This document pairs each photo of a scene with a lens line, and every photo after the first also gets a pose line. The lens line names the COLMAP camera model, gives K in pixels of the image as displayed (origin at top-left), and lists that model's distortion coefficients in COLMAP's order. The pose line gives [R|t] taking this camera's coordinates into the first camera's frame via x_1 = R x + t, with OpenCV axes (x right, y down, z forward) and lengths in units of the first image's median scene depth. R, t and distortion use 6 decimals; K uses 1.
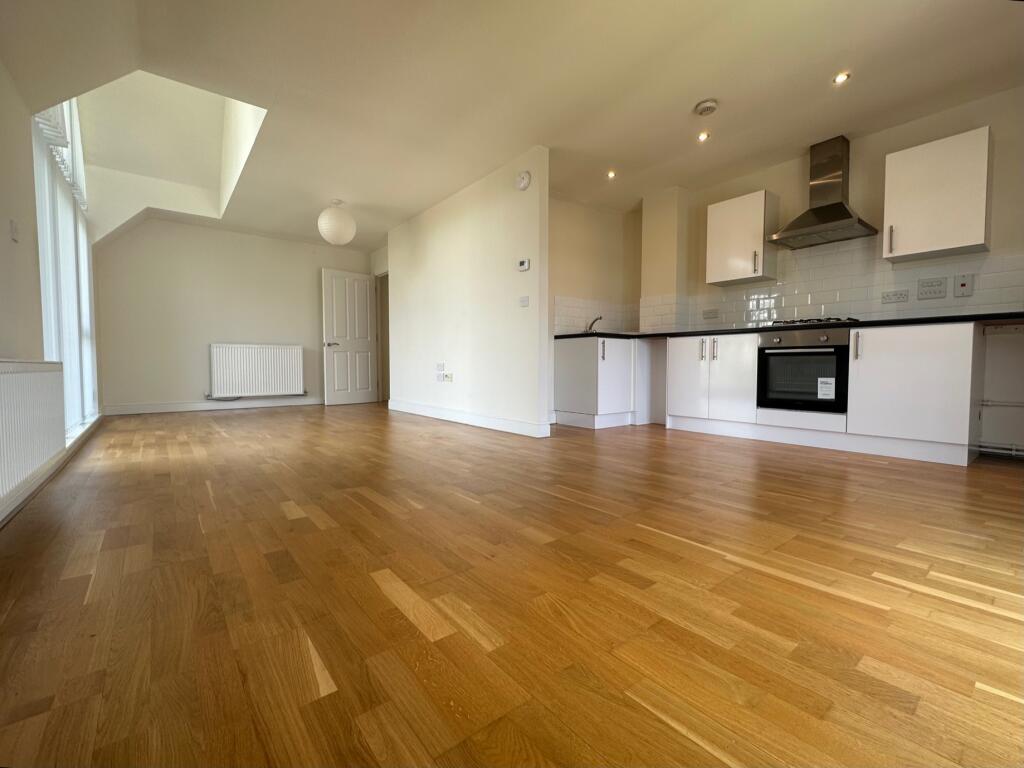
lens RADIAL K [[445.5, 0, 512.0], [0, 445.5, 384.0], [0, 0, 1]] dist [-0.001393, -0.000286]
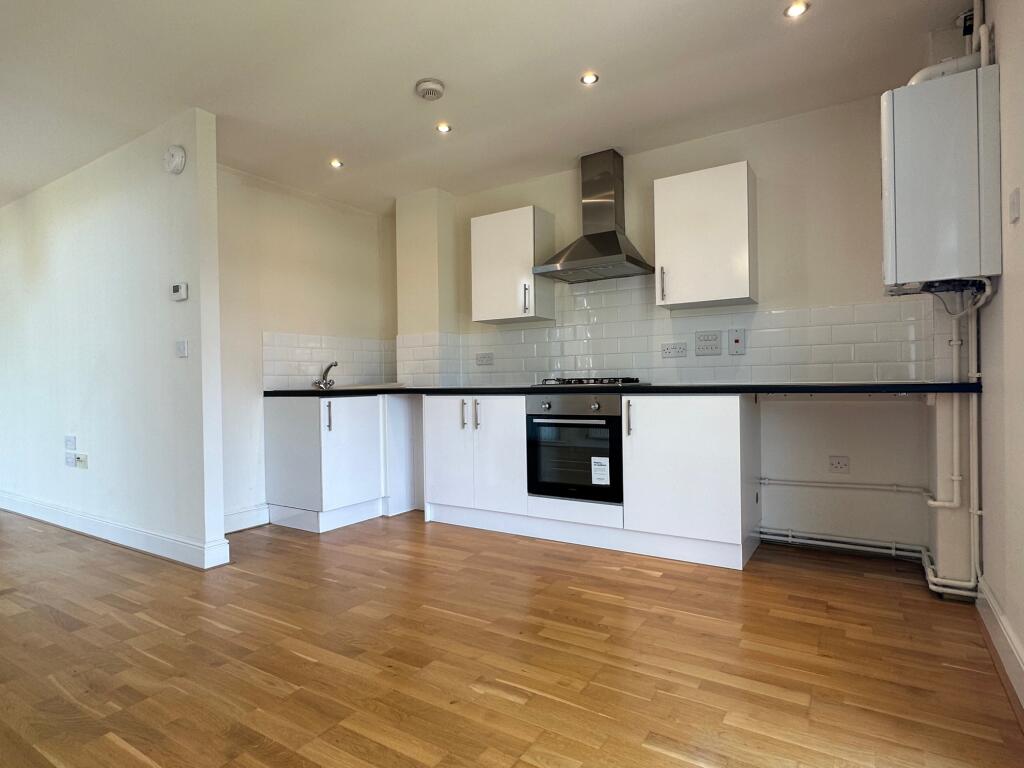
lens RADIAL K [[557.0, 0, 512.0], [0, 557.0, 384.0], [0, 0, 1]] dist [0.000462, 0.000466]
pose [[0.945840, -0.019390, 0.324054, 0.225426], [0.031621, 0.998971, -0.032519, -0.102290], [-0.323090, 0.041005, 0.945479, 0.118093]]
